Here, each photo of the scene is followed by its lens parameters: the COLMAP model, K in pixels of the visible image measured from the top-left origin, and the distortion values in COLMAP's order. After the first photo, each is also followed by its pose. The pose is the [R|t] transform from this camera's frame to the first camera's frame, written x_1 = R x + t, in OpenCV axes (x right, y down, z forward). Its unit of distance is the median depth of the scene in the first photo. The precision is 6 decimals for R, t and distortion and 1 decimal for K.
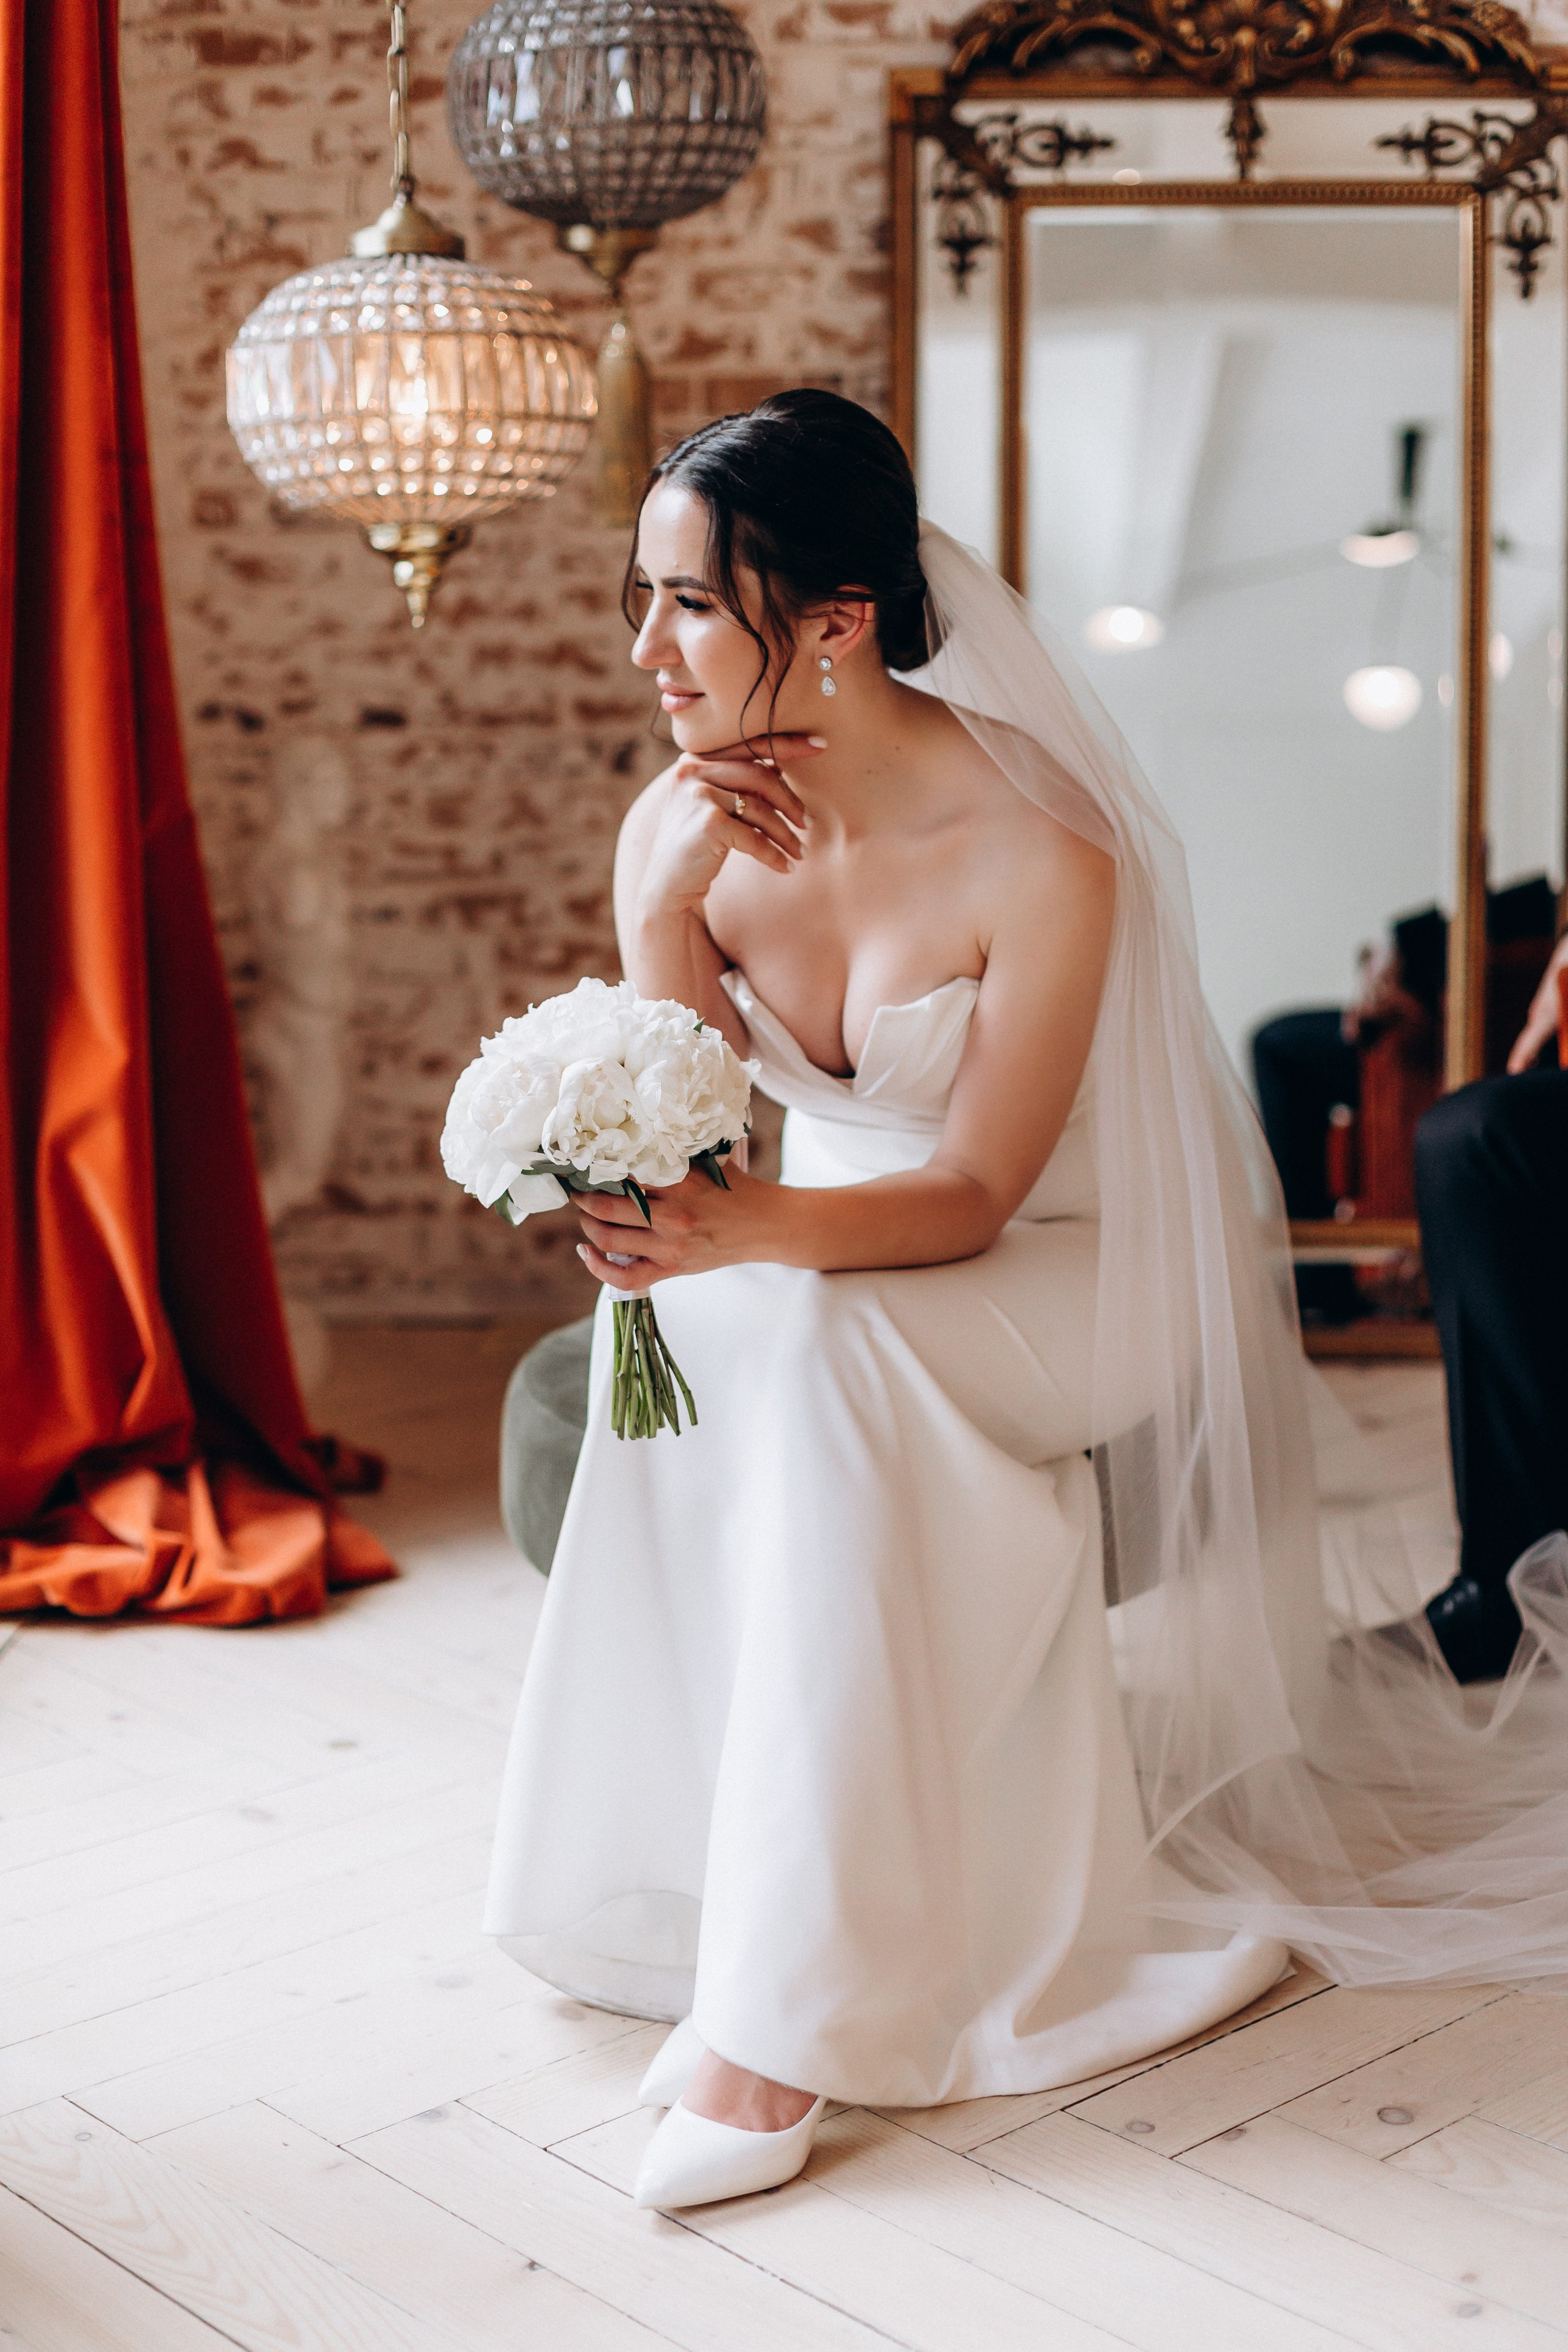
lens RADIAL K [[3376.1, 0, 794.4], [0, 3376.1, 1214.6], [0, 0, 1]] dist [0.133468, -0.913590]
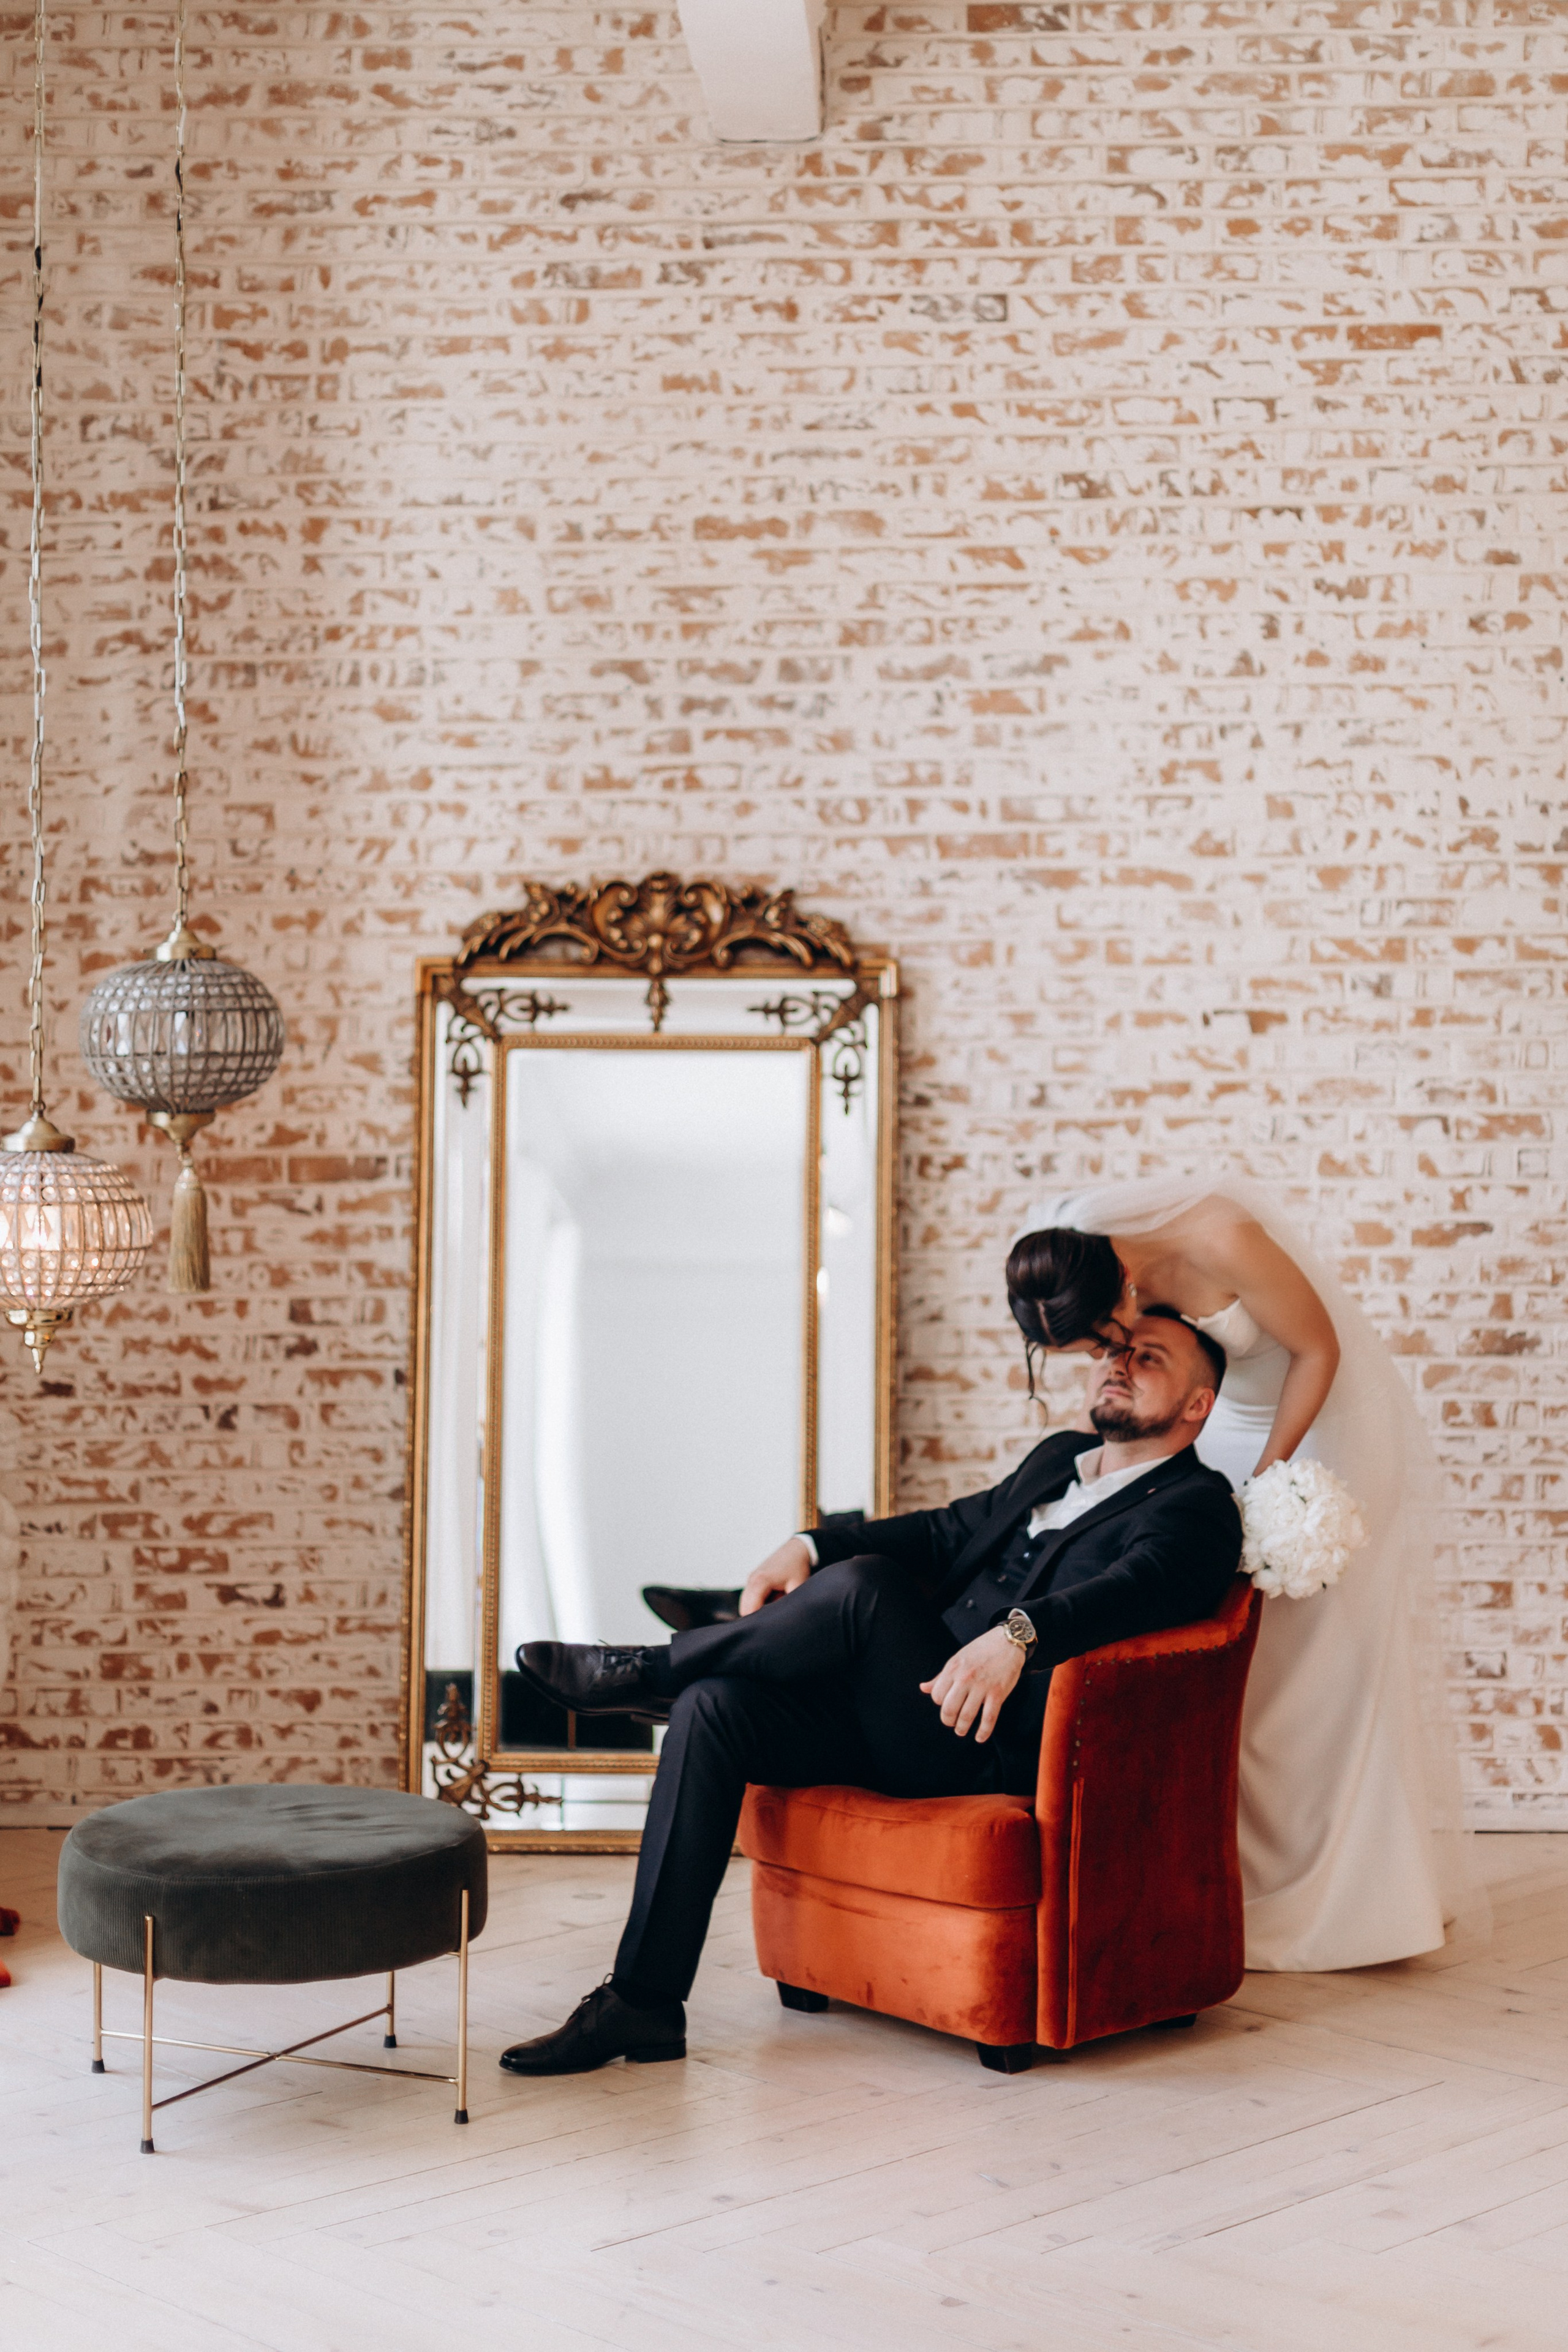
lens RADIAL K [[3716.2, 0, 851.0], [0, 3716.2, 1086.6], [0, 0, 1]] dist [0.156631, -1.128649]
pose [[0.999025, 0.011030, 0.042750, 0.192486], [-0.002848, 0.982371, -0.186918, 0.026053], [-0.044058, 0.186614, 0.981445, -0.767208]]
